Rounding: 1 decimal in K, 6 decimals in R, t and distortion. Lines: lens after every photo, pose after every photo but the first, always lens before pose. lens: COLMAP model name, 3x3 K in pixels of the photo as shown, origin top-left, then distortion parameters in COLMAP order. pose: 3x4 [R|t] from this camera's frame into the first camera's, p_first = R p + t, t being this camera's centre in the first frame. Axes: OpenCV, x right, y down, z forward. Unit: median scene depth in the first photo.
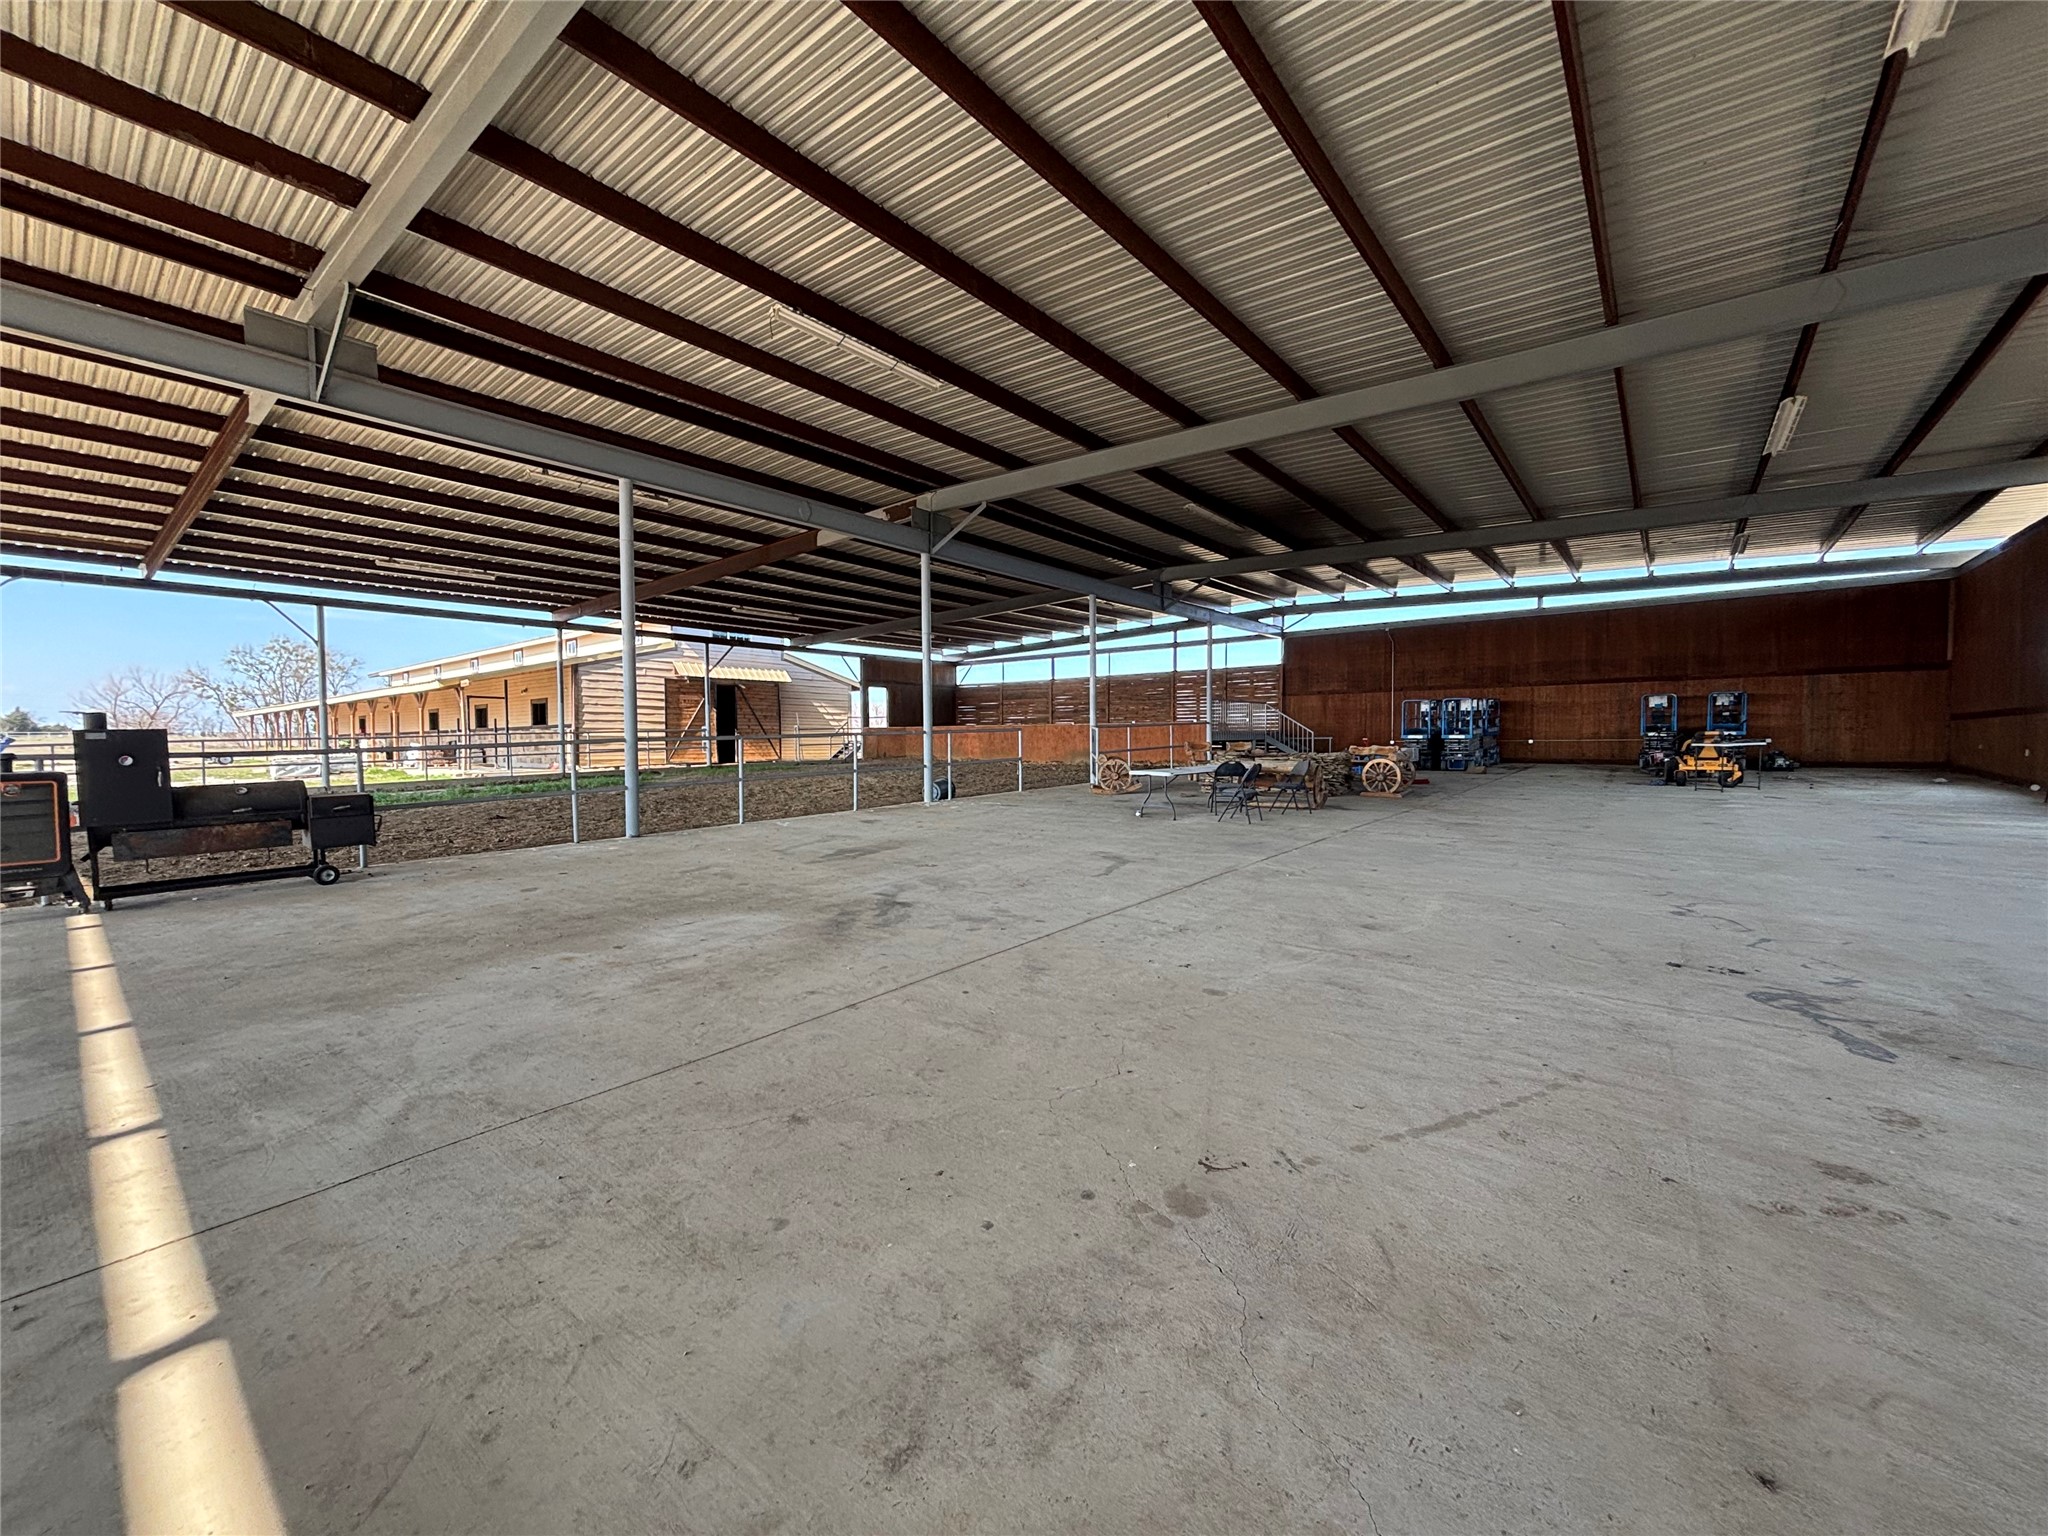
lens RADIAL K [[815.5, 0, 1027.1], [0, 815.5, 784.4], [0, 0, 1]] dist [-0.001932, 0.000509]
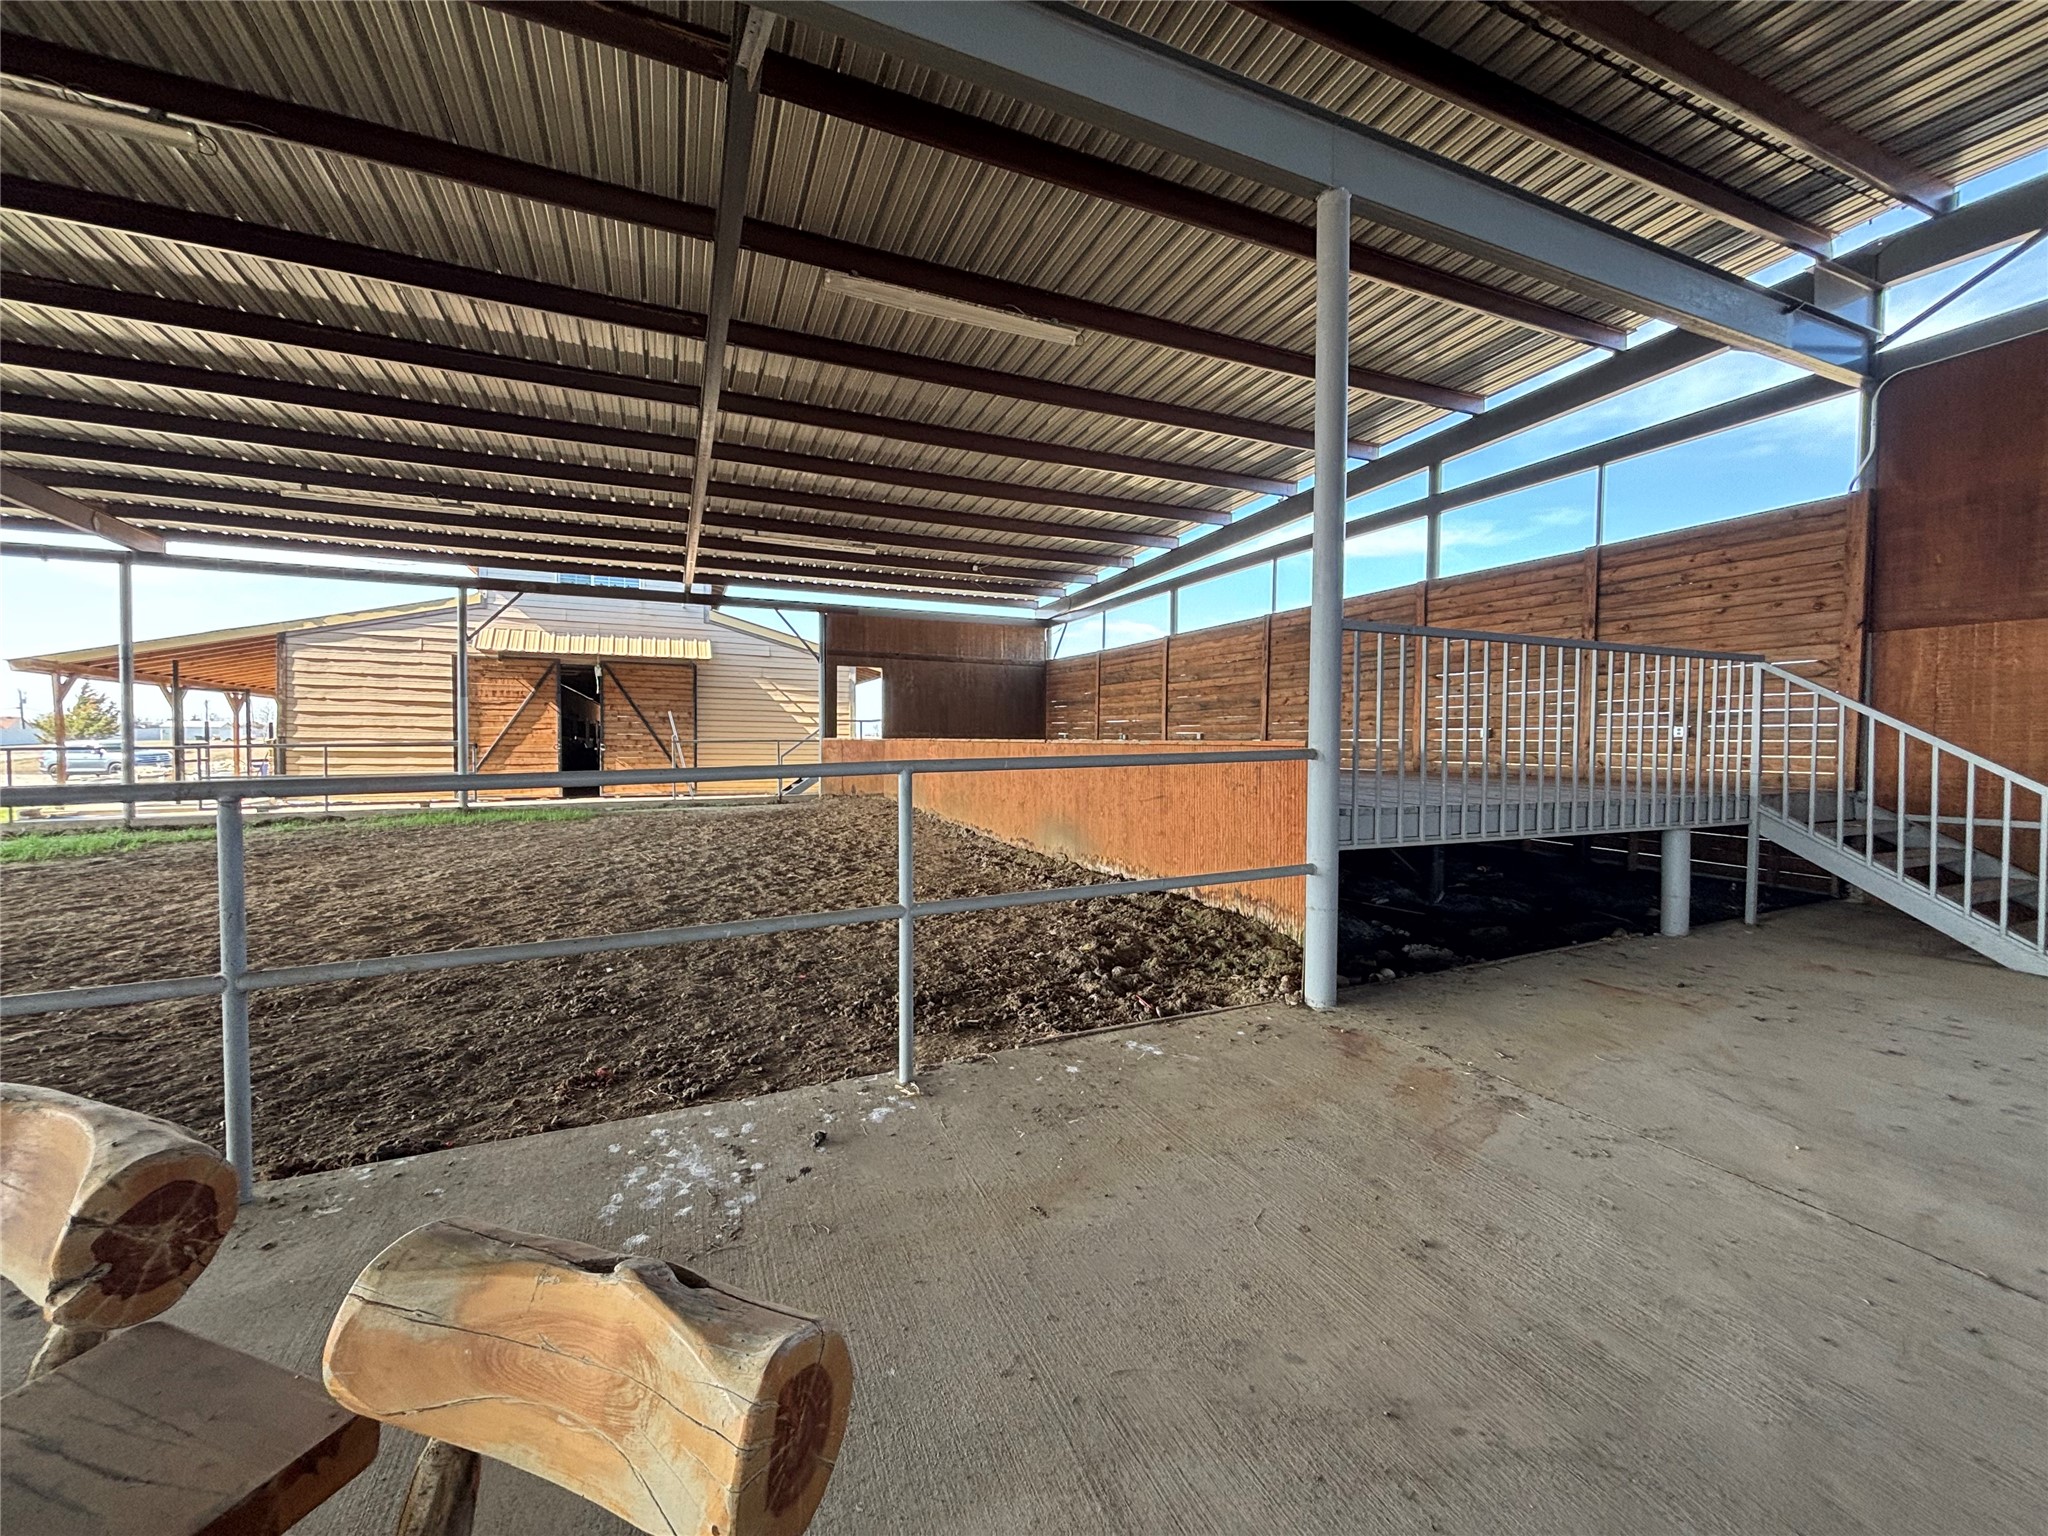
lens RADIAL K [[815.5, 0, 1023.1], [0, 815.5, 775.5], [0, 0, 1]] dist [-0.001932, 0.000509]
pose [[0.881016, 0.033280, -0.471914, 0.191791], [-0.039037, 0.999235, -0.002411, -0.052093], [0.471473, 0.020547, 0.881641, 0.620304]]
